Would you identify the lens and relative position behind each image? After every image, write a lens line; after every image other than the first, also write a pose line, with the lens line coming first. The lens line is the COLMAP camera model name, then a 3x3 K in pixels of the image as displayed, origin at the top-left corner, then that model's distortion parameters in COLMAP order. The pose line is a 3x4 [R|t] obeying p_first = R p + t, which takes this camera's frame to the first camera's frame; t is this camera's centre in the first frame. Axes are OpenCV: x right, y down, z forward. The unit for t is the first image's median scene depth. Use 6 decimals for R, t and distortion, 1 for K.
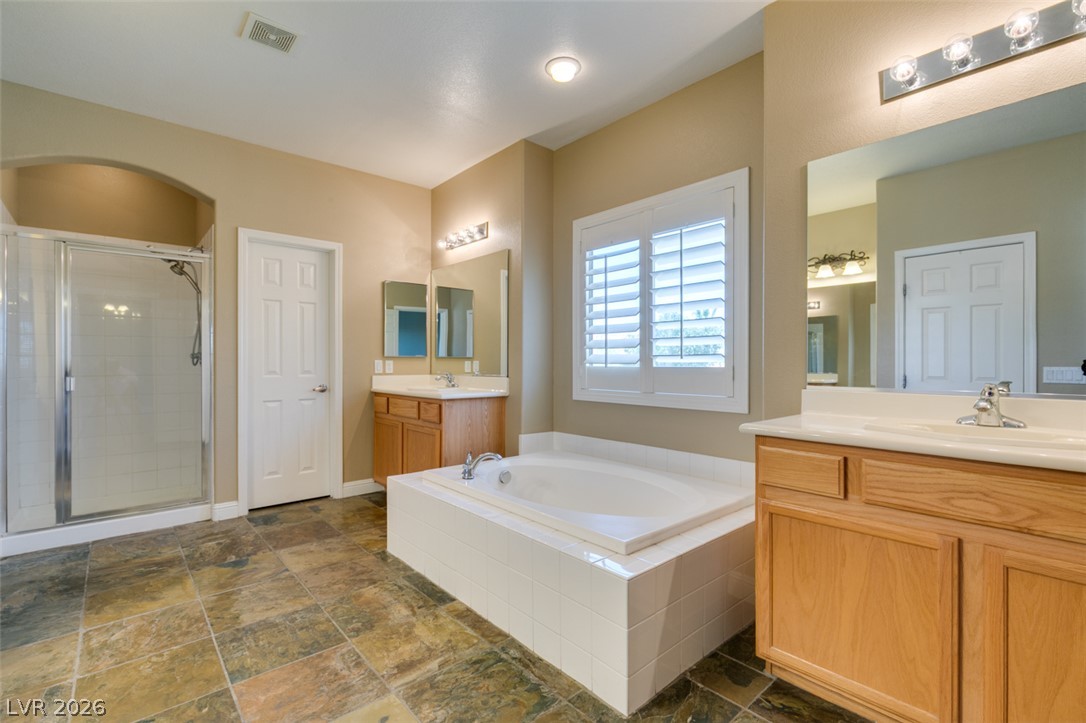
lens RADIAL K [[490.9, 0, 539.4], [0, 490.9, 362.3], [0, 0, 1]] dist [0.002208, -0.001126]
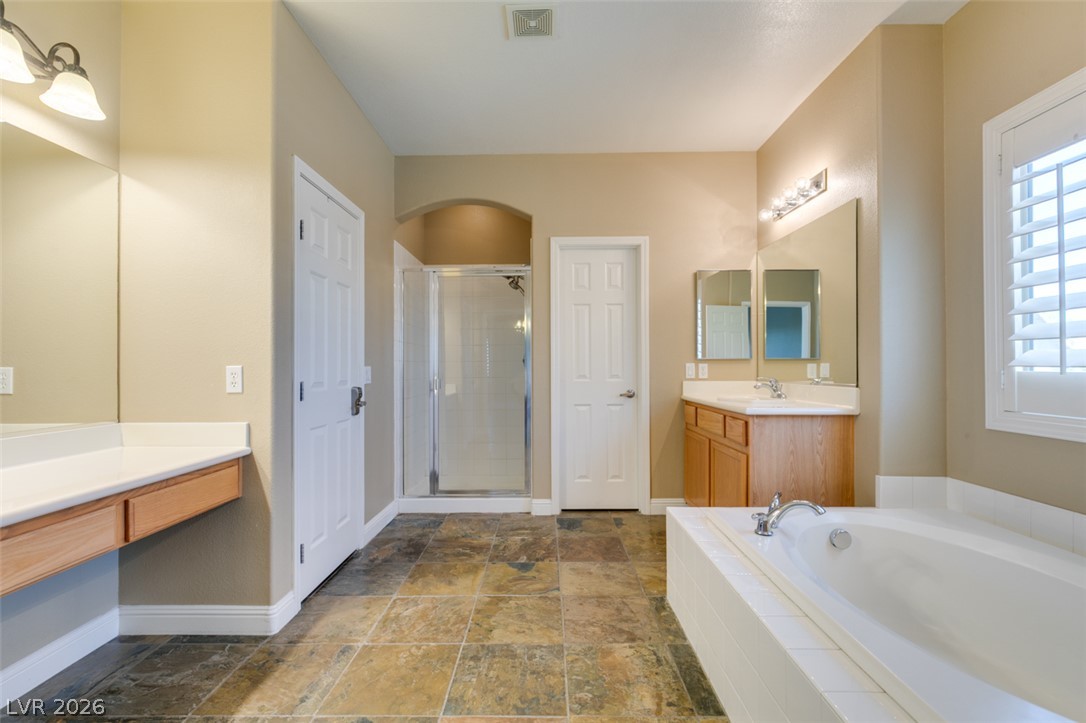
lens RADIAL K [[490.9, 0, 539.4], [0, 490.9, 362.3], [0, 0, 1]] dist [0.002208, -0.001126]
pose [[0.744977, -0.007834, -0.667044, 0.067673], [0.003220, 0.999962, -0.008148, -0.000004], [0.667082, 0.003922, 0.744974, 0.222414]]
